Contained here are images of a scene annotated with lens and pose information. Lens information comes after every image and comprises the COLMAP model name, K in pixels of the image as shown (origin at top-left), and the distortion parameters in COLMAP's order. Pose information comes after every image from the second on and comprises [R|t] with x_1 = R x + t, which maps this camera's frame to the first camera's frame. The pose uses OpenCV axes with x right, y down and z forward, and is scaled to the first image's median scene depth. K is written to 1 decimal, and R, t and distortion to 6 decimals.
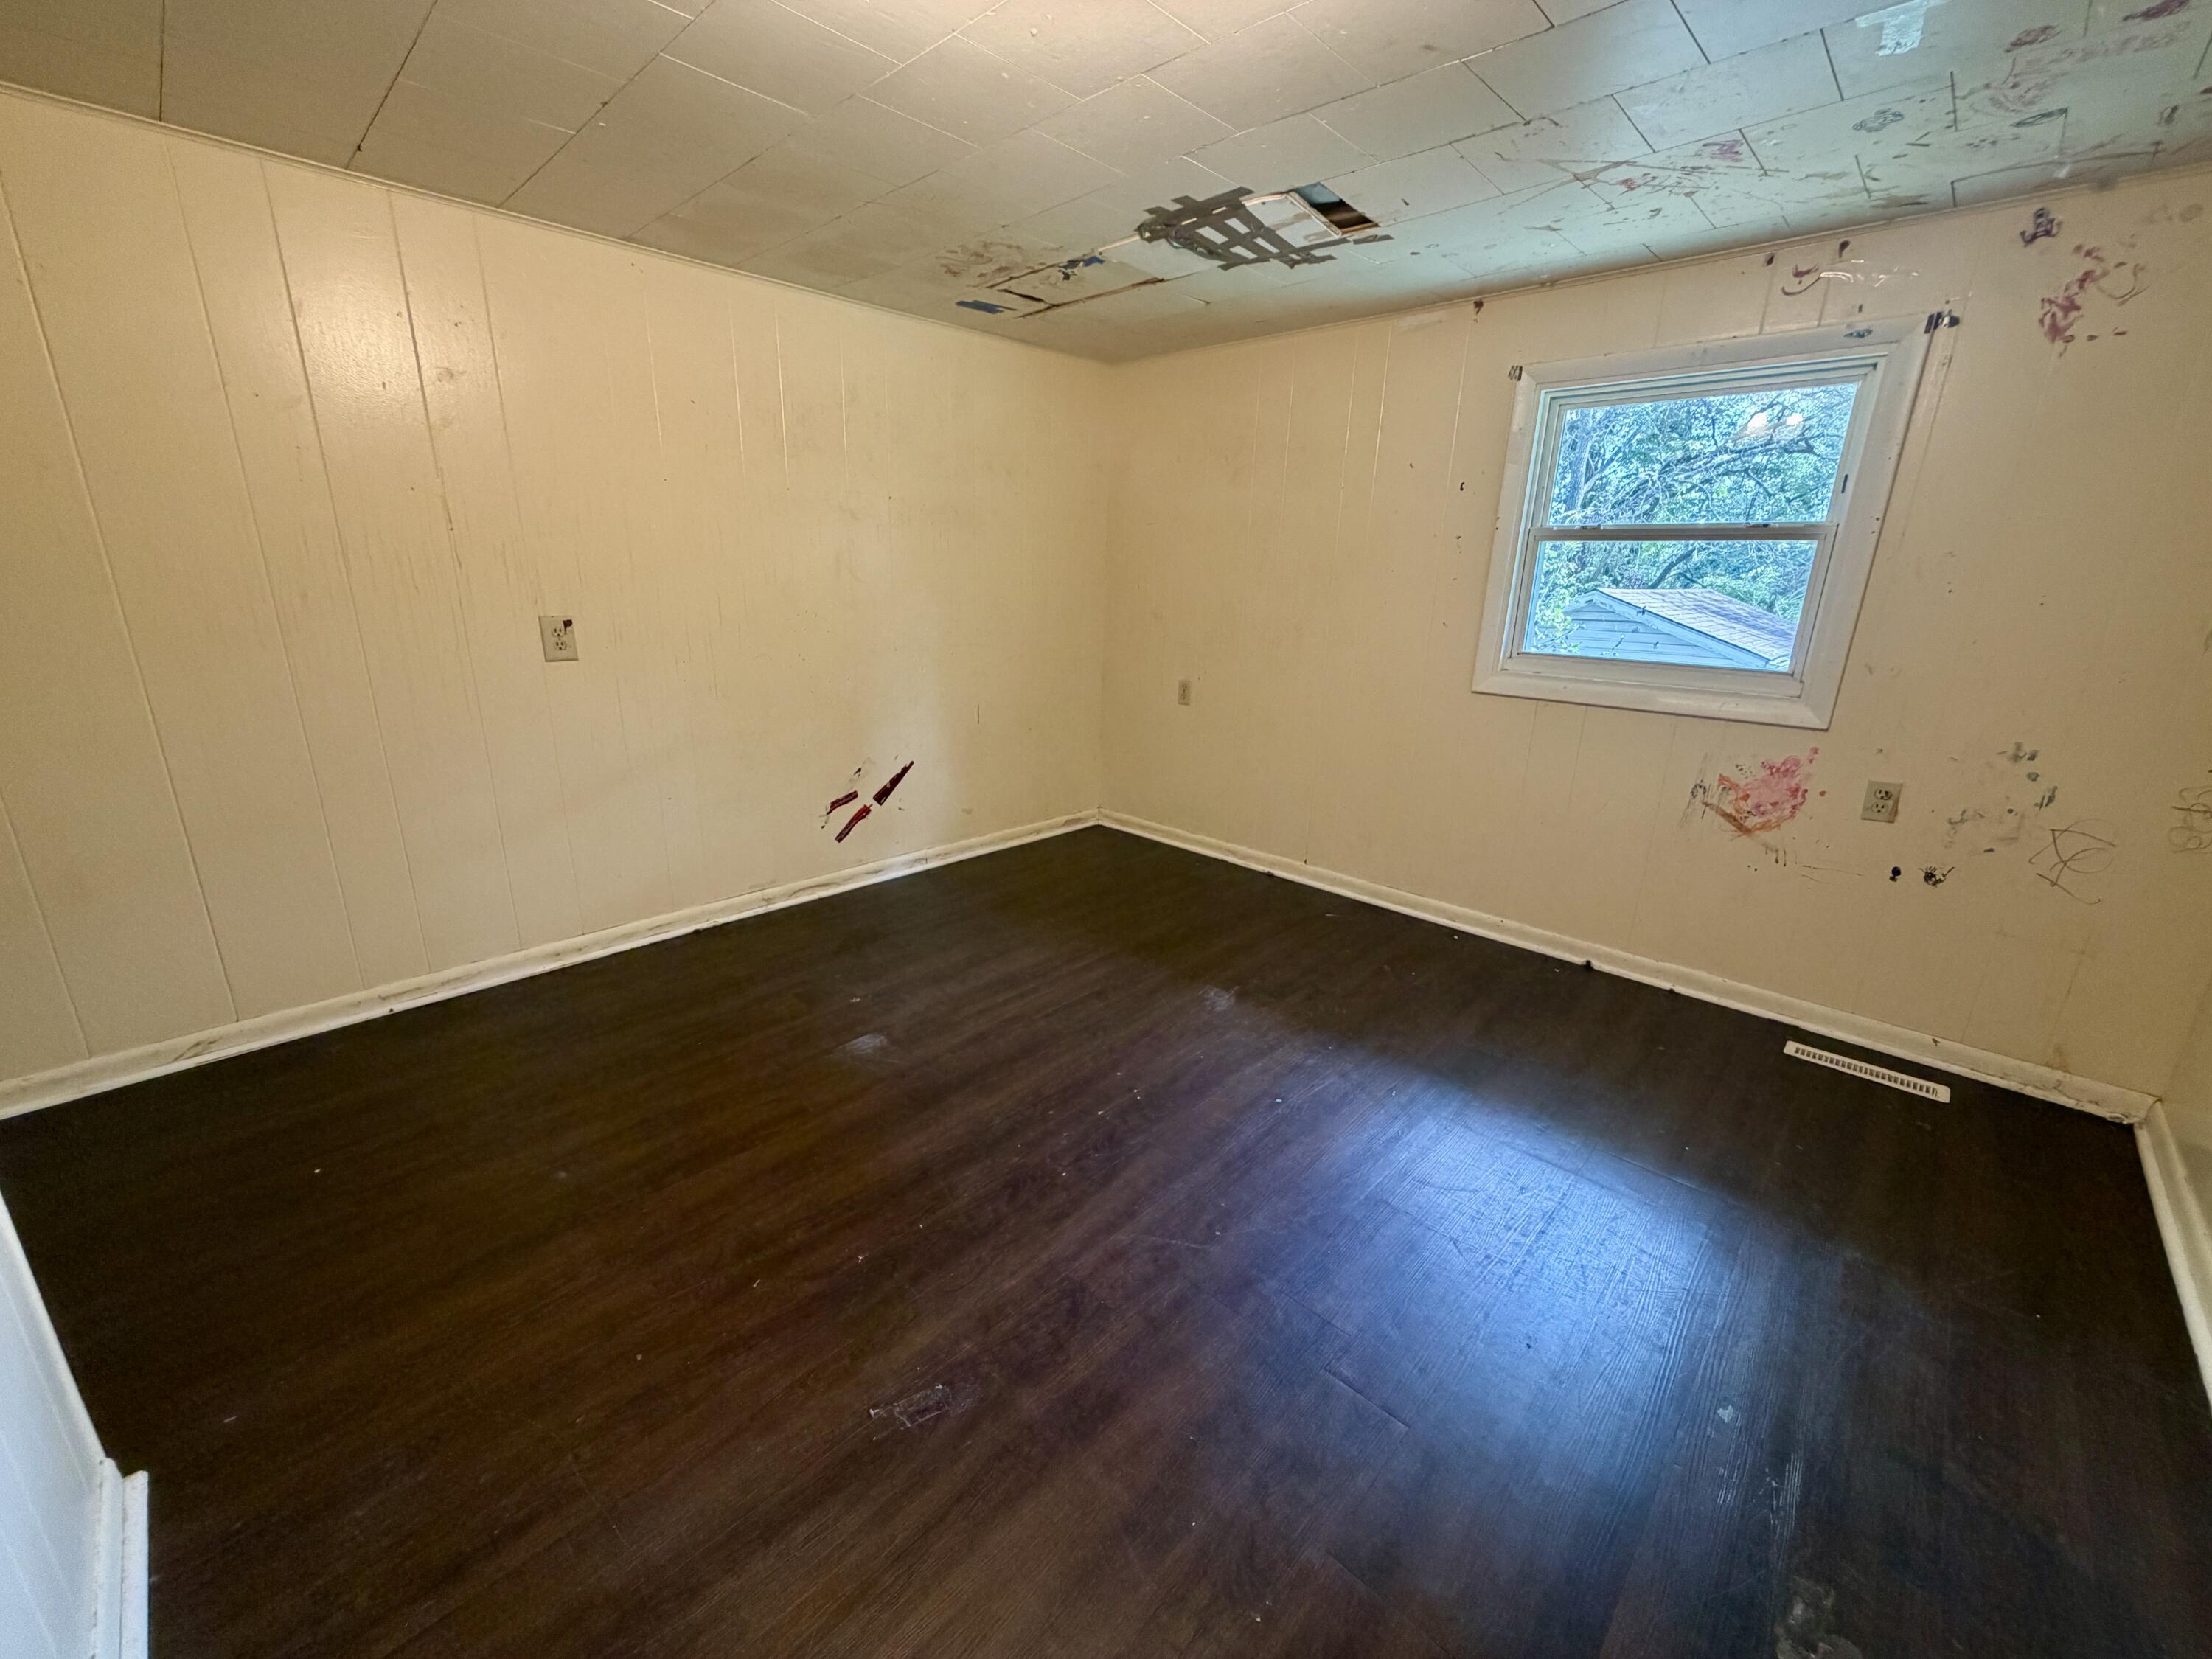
lens RADIAL K [[879.9, 0, 1103.3], [0, 879.9, 827.8], [0, 0, 1]] dist [0.001207, -0.000765]
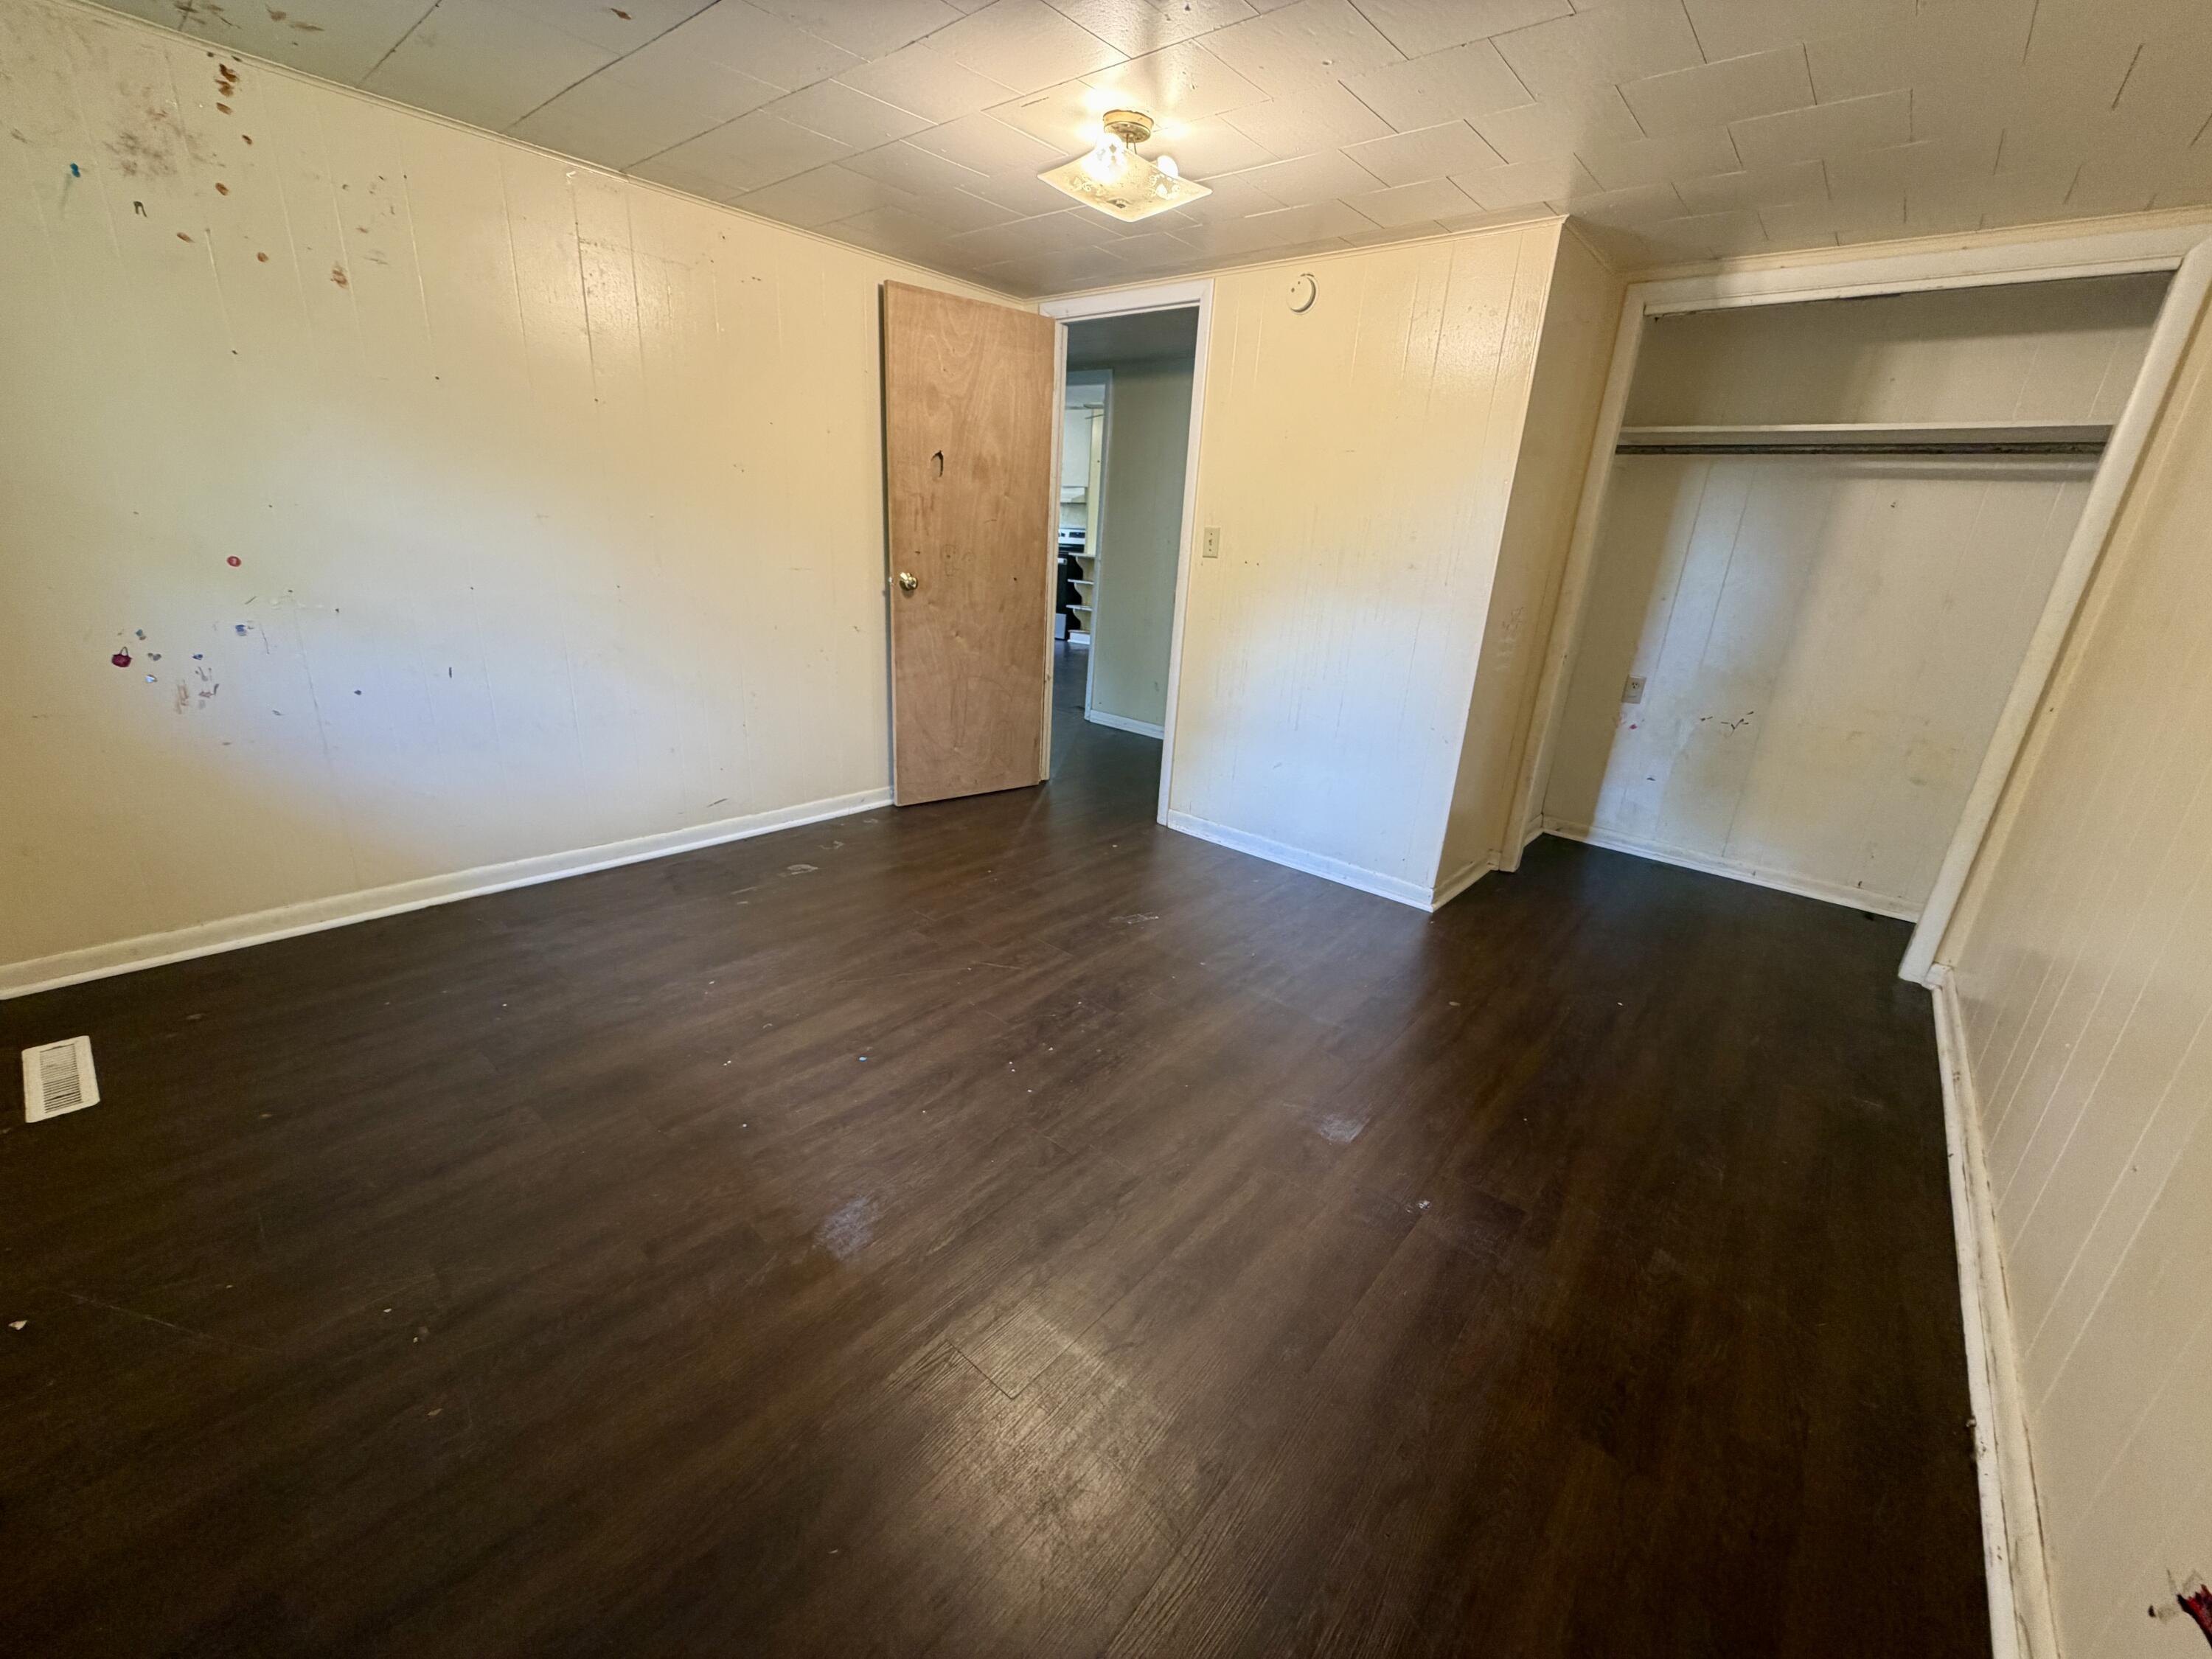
lens RADIAL K [[879.9, 0, 1103.3], [0, 879.9, 827.8], [0, 0, 1]] dist [0.001207, -0.000765]
pose [[-0.994967, -0.064290, -0.076855, 0.029747], [-0.096980, 0.810756, 0.577296, -0.452922], [0.025196, 0.581844, -0.812910, 1.589128]]
